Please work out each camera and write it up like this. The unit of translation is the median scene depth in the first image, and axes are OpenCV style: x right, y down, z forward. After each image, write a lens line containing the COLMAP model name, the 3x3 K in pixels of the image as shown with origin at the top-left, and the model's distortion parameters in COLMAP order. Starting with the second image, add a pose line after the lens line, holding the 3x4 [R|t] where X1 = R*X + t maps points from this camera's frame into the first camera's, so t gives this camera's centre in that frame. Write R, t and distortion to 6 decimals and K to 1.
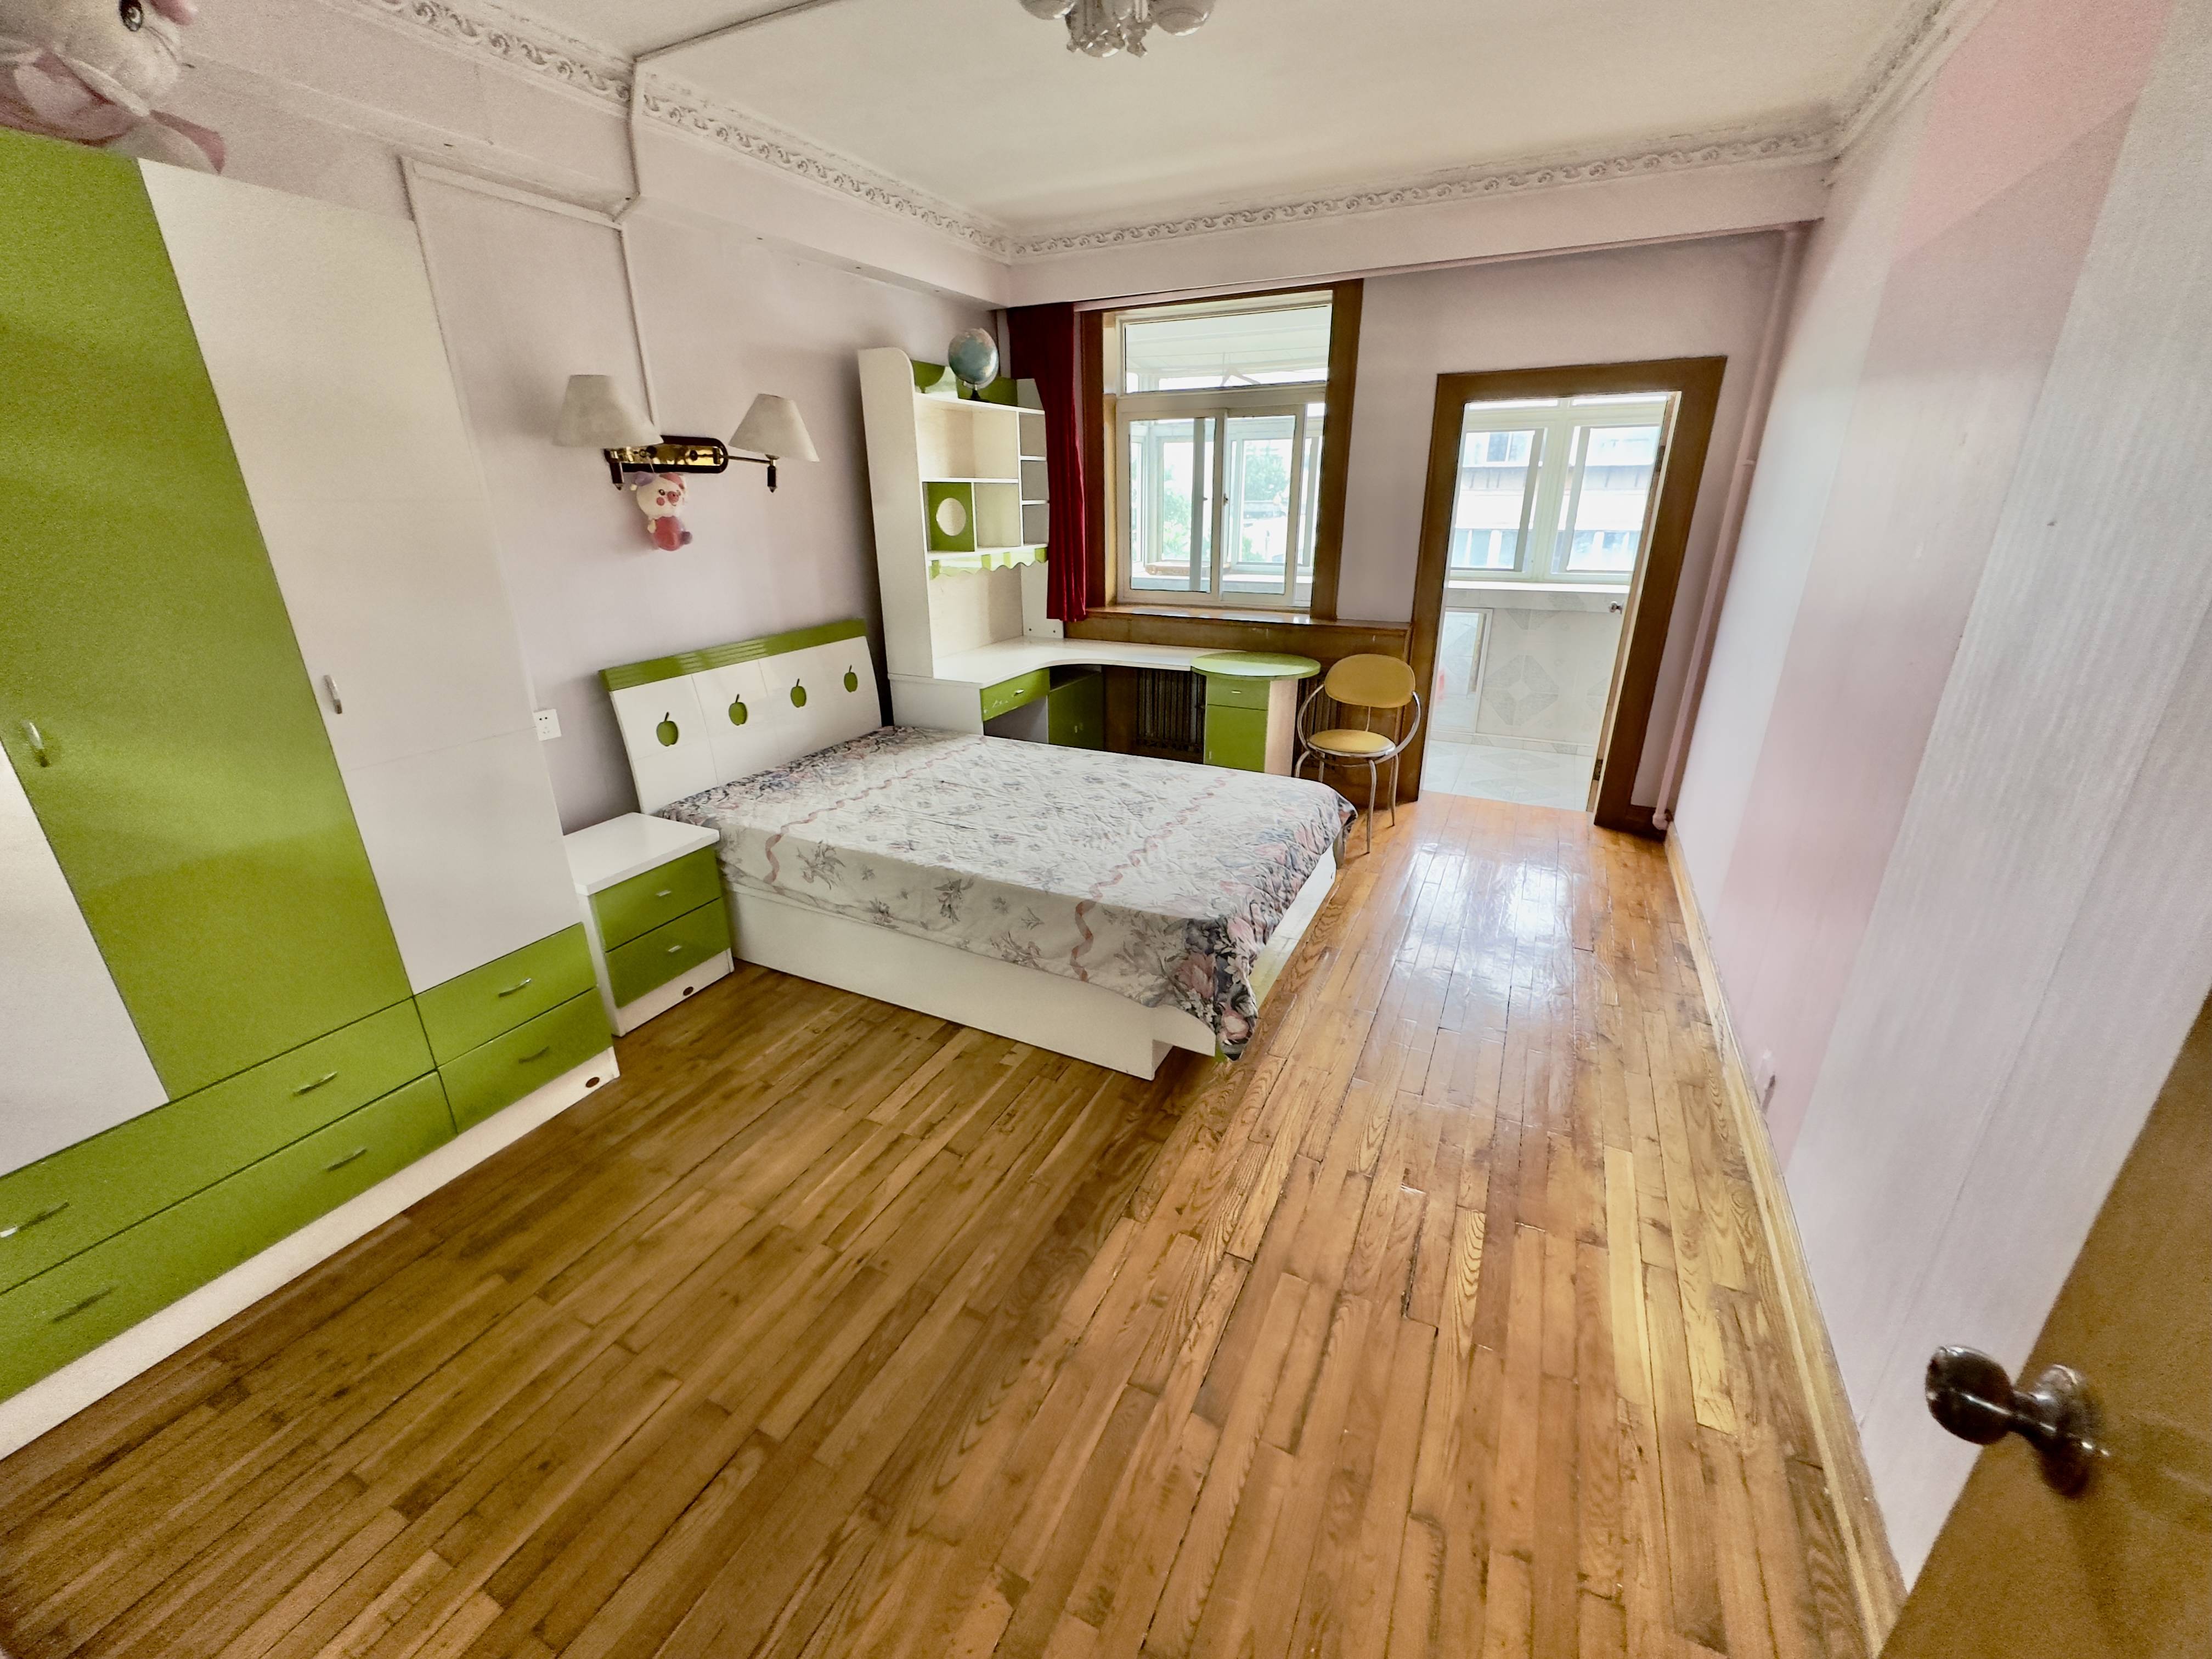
lens RADIAL K [[886.5, 0, 1107.3], [0, 886.5, 832.4], [0, 0, 1]] dist [-0.000224, 0.000041]
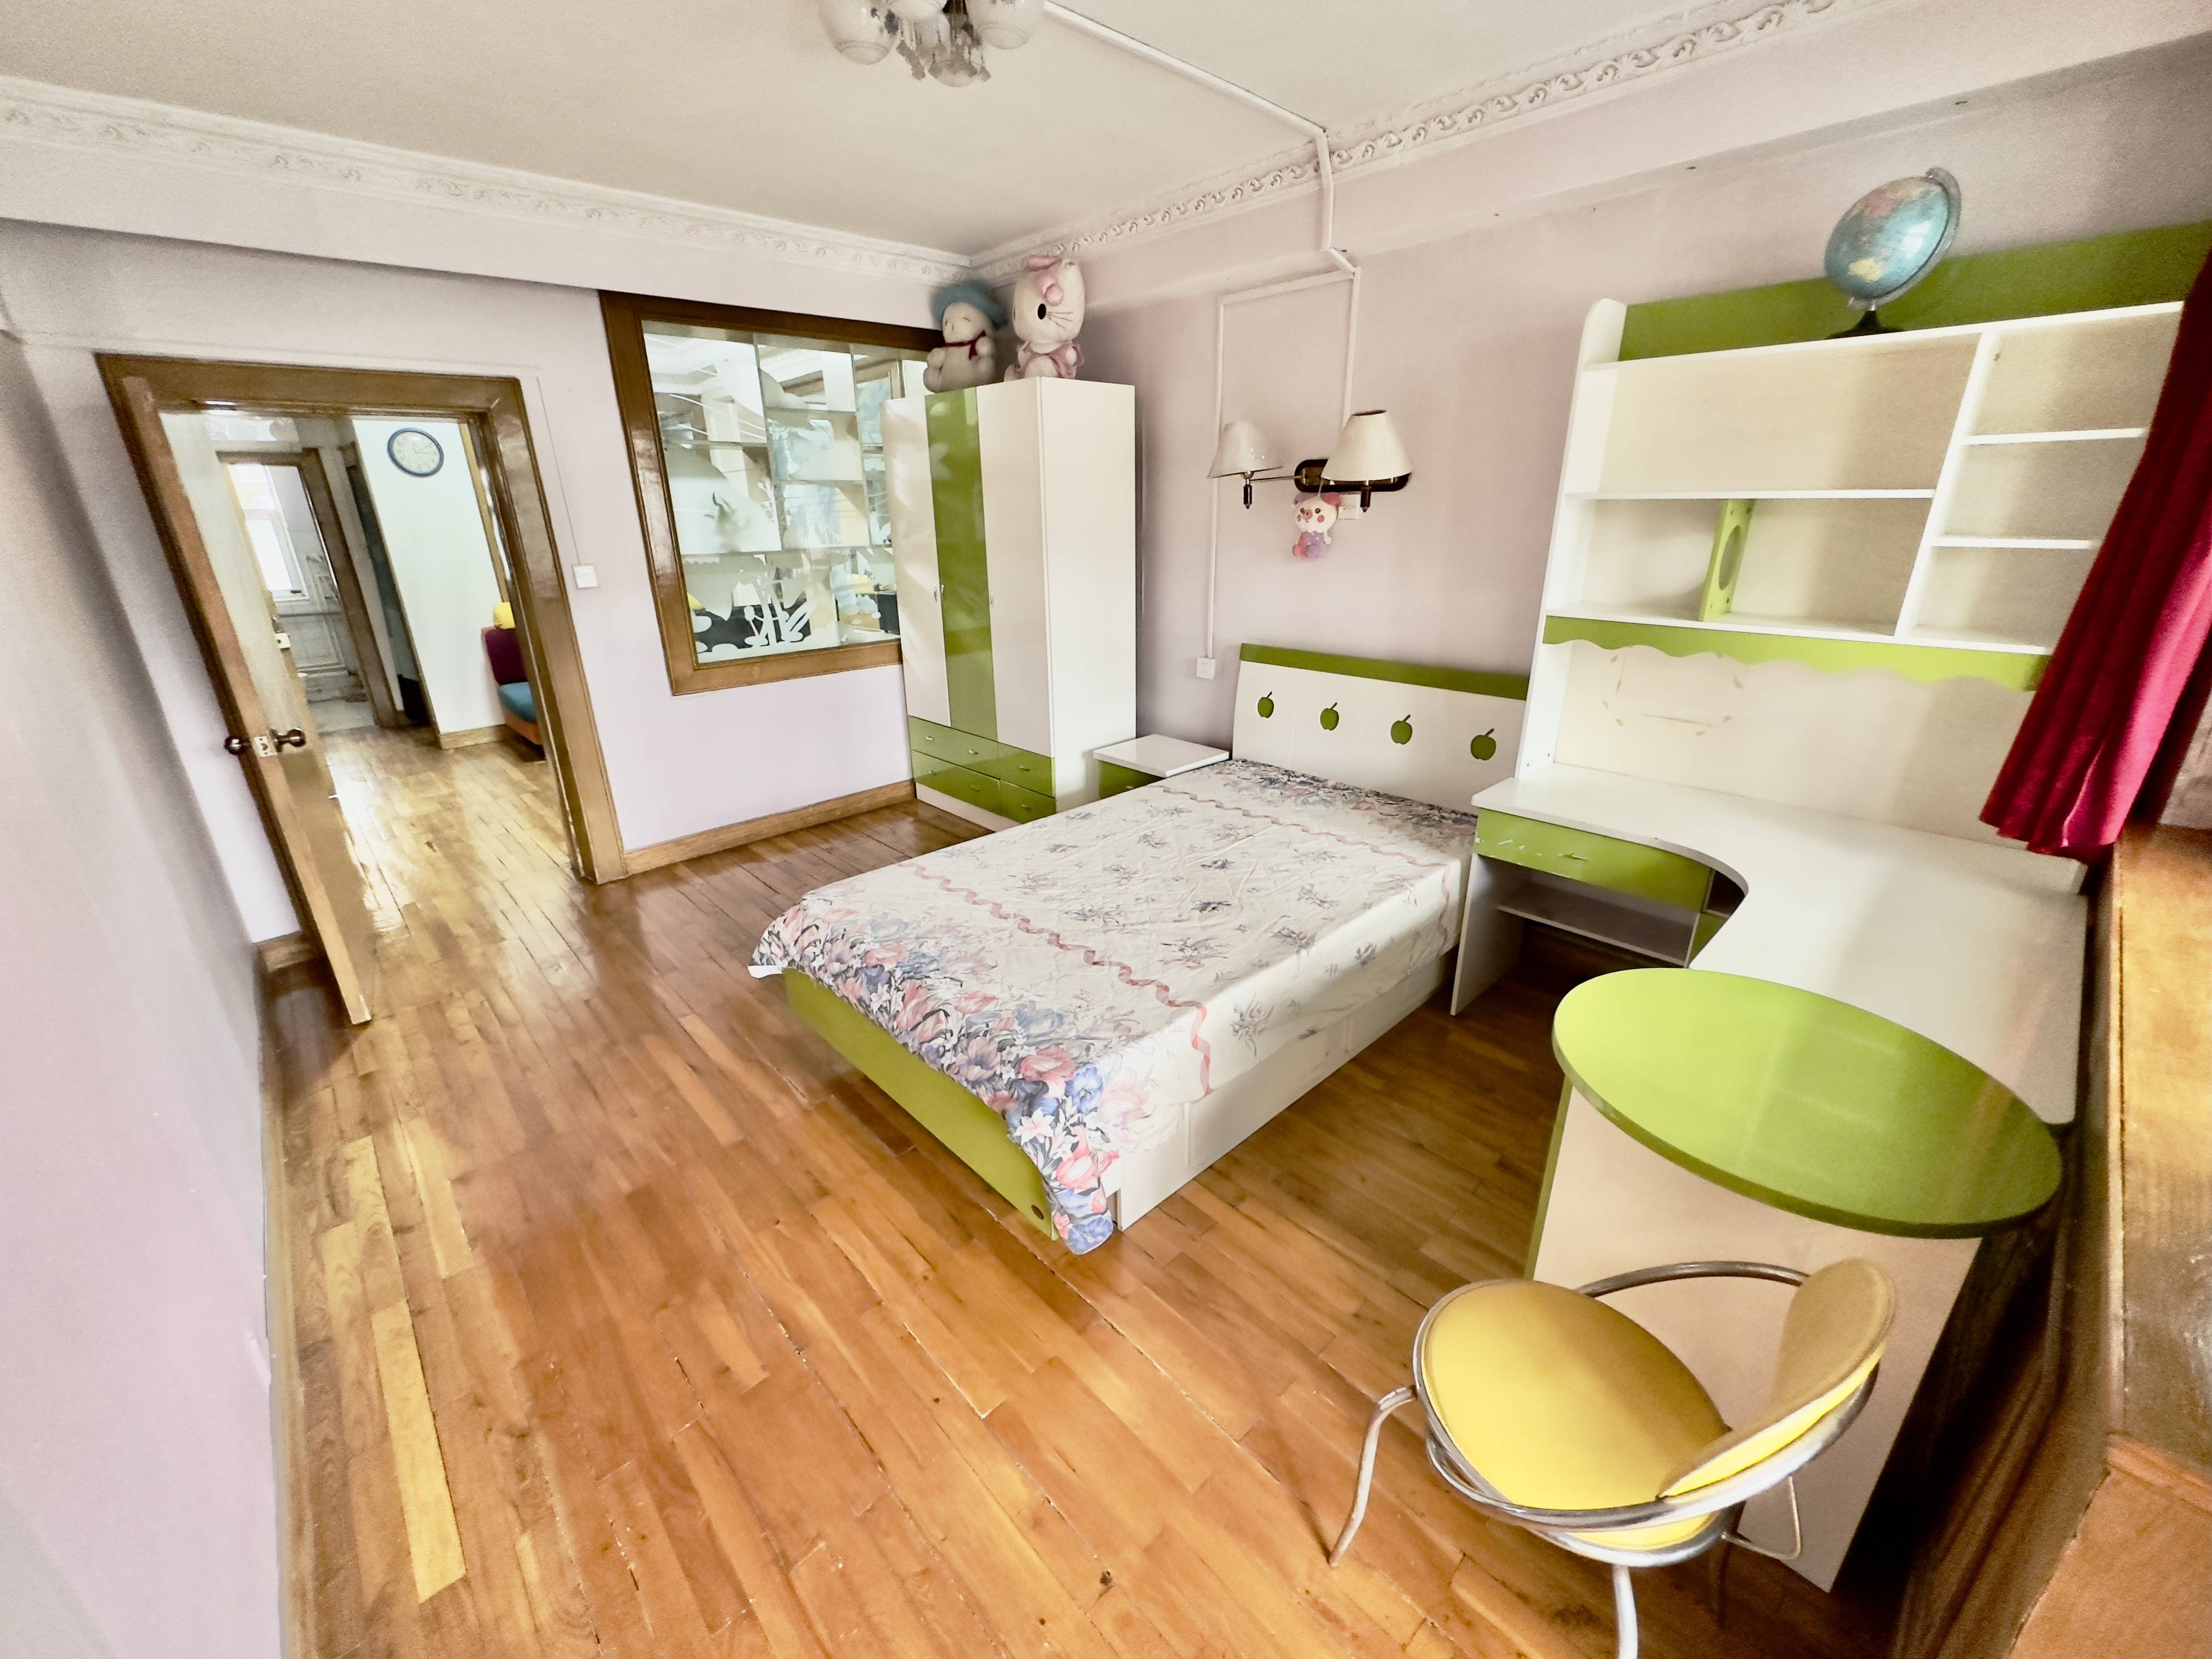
lens RADIAL K [[886.5, 0, 1103.2], [0, 886.5, 834.3], [0, 0, 1]] dist [-0.000224, 0.000041]
pose [[-0.365954, 0.342059, -0.865490, 0.686865], [-0.317711, 0.828208, 0.461662, -0.452814], [0.874721, 0.443923, -0.194410, 1.106397]]
